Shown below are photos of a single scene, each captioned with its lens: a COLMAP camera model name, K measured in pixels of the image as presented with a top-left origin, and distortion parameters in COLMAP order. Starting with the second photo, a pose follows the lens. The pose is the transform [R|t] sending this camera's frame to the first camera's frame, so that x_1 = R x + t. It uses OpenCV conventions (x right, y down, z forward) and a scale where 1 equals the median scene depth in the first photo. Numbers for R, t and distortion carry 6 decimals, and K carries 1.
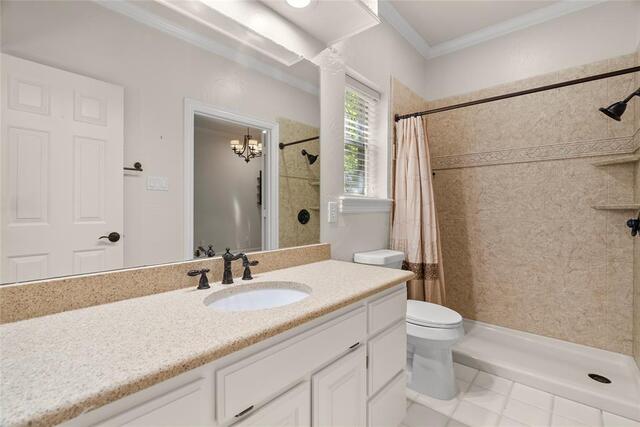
lens RADIAL K [[291.9, 0, 323.9], [0, 291.9, 211.5], [0, 0, 1]] dist [-0.003451, 0.000534]
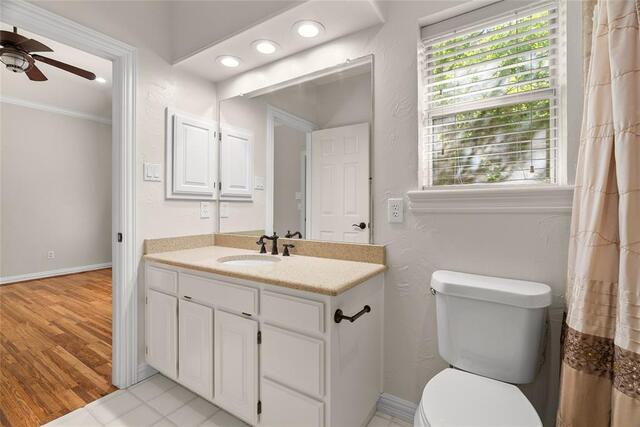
lens RADIAL K [[291.9, 0, 323.9], [0, 291.9, 211.5], [0, 0, 1]] dist [-0.003451, 0.000534]
pose [[0.137477, 0.012816, -0.990422, 1.172551], [0.005502, 0.999891, 0.013702, -0.009077], [0.990490, -0.007333, 0.137391, 0.957415]]
